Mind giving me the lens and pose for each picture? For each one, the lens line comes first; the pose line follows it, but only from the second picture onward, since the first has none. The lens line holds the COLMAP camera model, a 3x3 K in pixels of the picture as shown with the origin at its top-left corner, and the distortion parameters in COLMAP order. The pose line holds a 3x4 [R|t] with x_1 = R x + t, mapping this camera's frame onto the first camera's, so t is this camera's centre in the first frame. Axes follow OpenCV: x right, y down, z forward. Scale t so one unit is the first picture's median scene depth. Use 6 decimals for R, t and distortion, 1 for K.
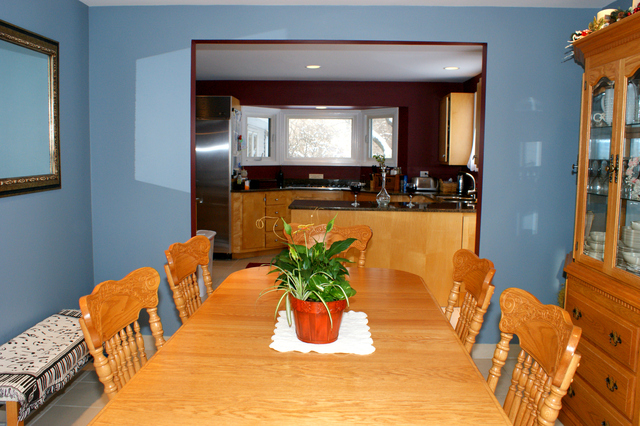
lens RADIAL K [[525.8, 0, 320.0], [0, 525.8, 213.0], [0, 0, 1]] dist [-0.051354, 0.004658]
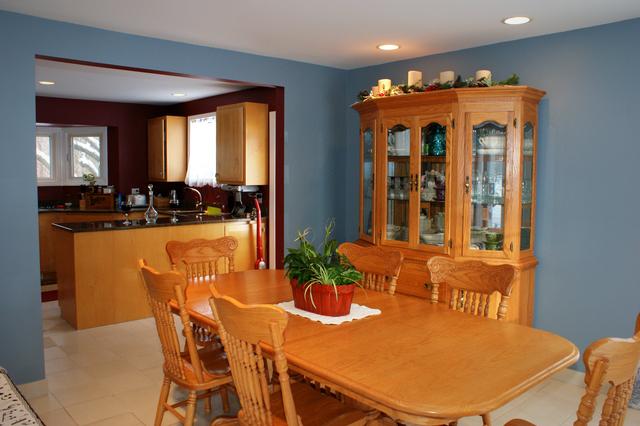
lens RADIAL K [[532.3, 0, 320.0], [0, 532.3, 213.0], [0, 0, 1]] dist [-0.176521, 0.000288]
pose [[0.711739, -0.053630, 0.700394, -0.267857], [0.074755, 0.997202, 0.000391, -0.005375], [-0.698455, 0.052079, 0.713756, 0.015573]]
